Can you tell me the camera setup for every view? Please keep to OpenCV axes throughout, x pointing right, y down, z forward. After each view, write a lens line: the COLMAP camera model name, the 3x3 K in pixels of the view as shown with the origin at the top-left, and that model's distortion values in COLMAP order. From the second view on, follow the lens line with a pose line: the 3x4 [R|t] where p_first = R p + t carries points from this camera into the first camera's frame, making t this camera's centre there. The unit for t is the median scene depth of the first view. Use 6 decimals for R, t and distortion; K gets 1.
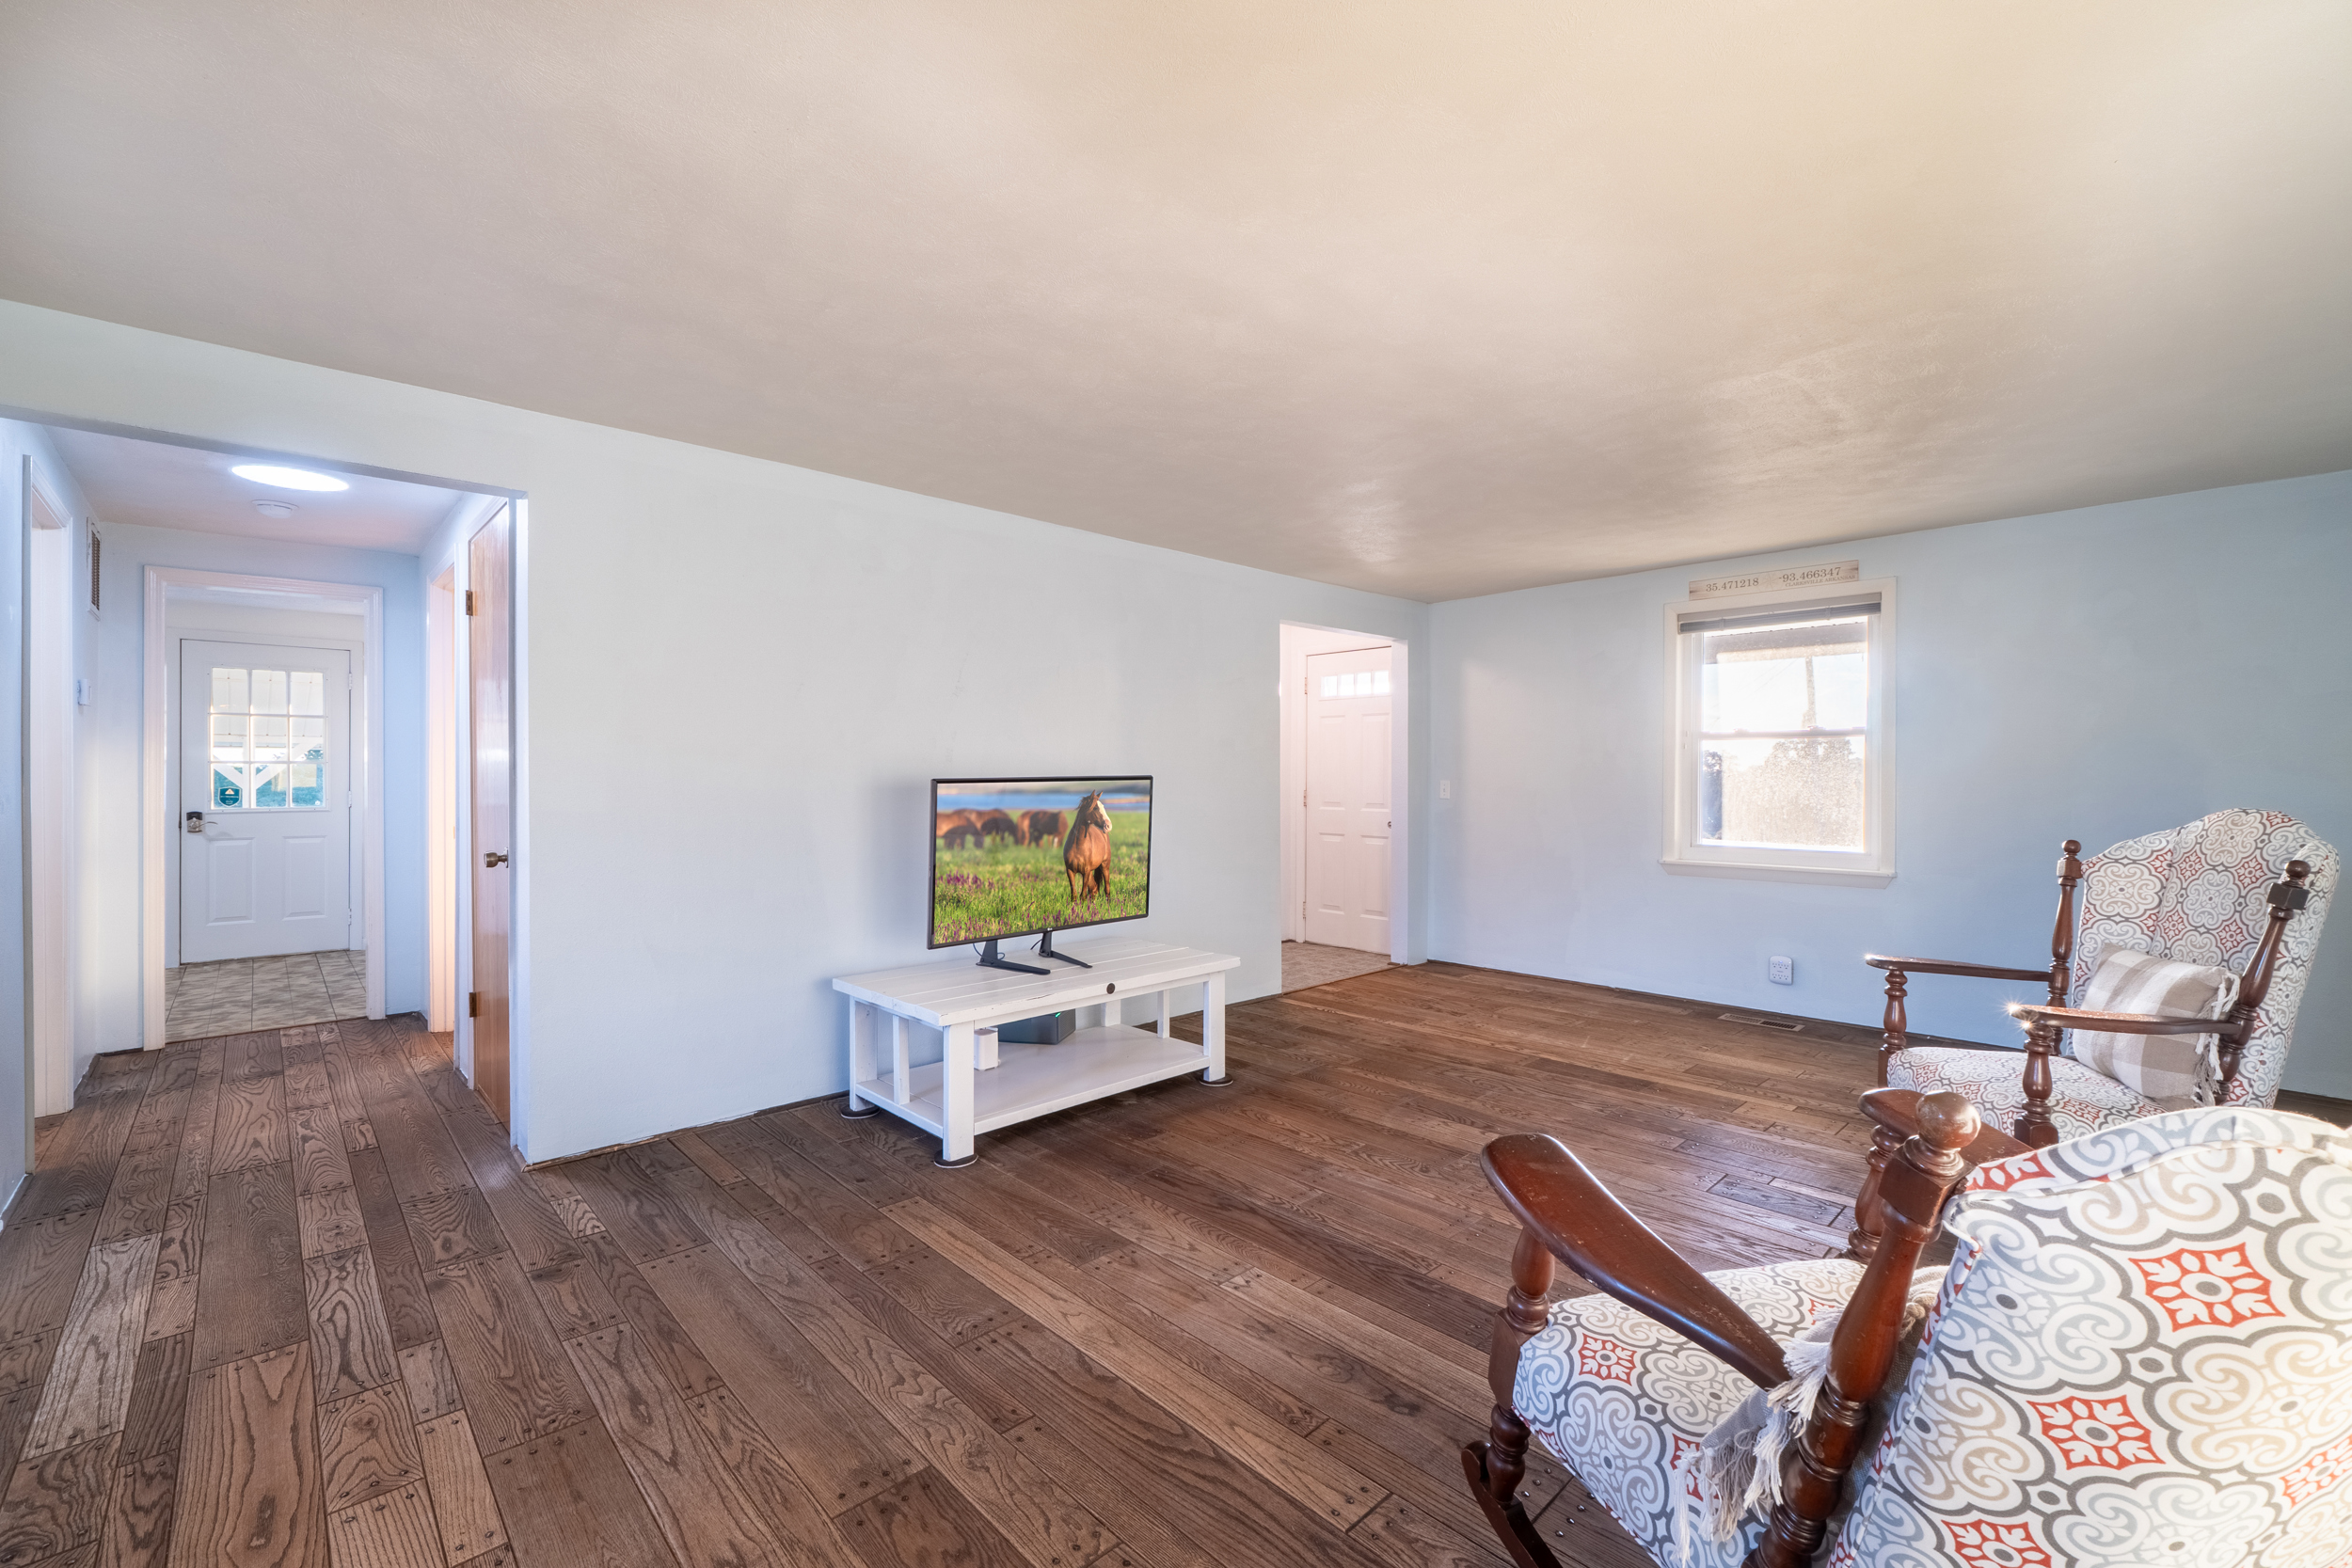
lens RADIAL K [[991.8, 0, 1171.9], [0, 991.8, 778.3], [0, 0, 1]] dist [0.000740, 0.000258]
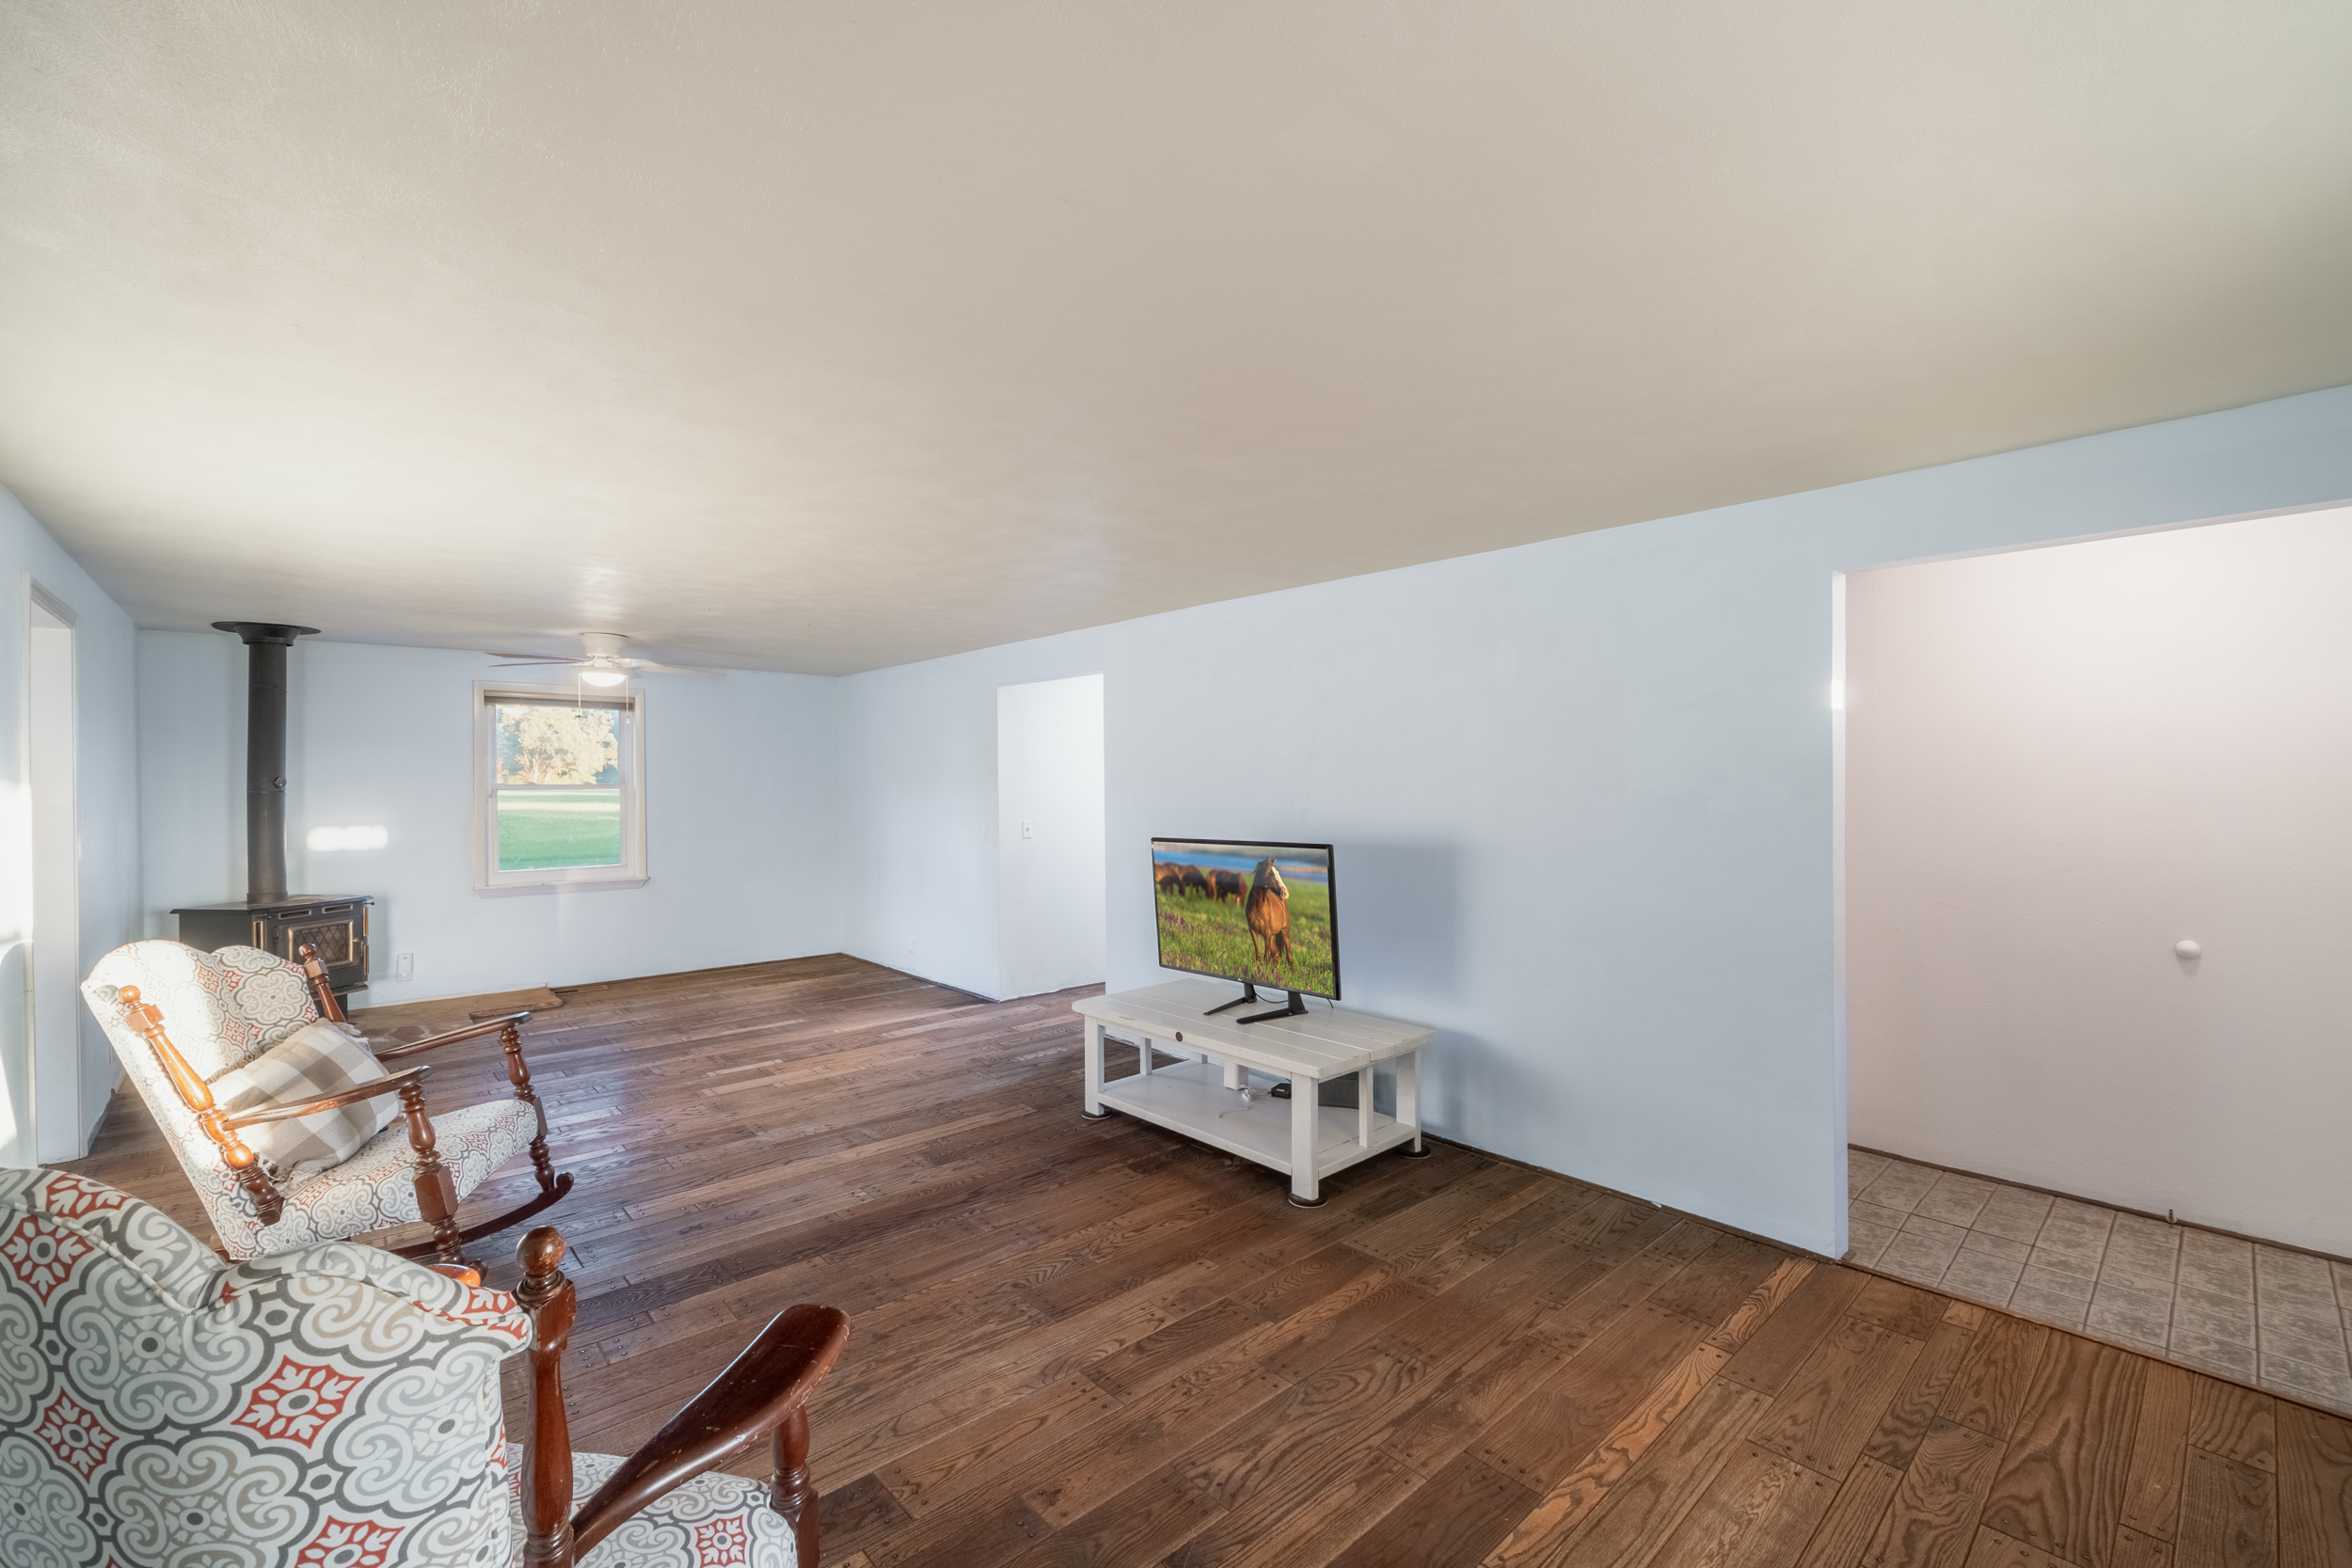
lens RADIAL K [[991.8, 0, 1171.9], [0, 991.8, 778.3], [0, 0, 1]] dist [0.000740, 0.000258]
pose [[-0.032364, -0.004511, -0.999466, 0.976342], [0.003137, 0.999984, -0.004615, -0.066004], [0.999471, -0.003284, -0.032350, 0.964757]]
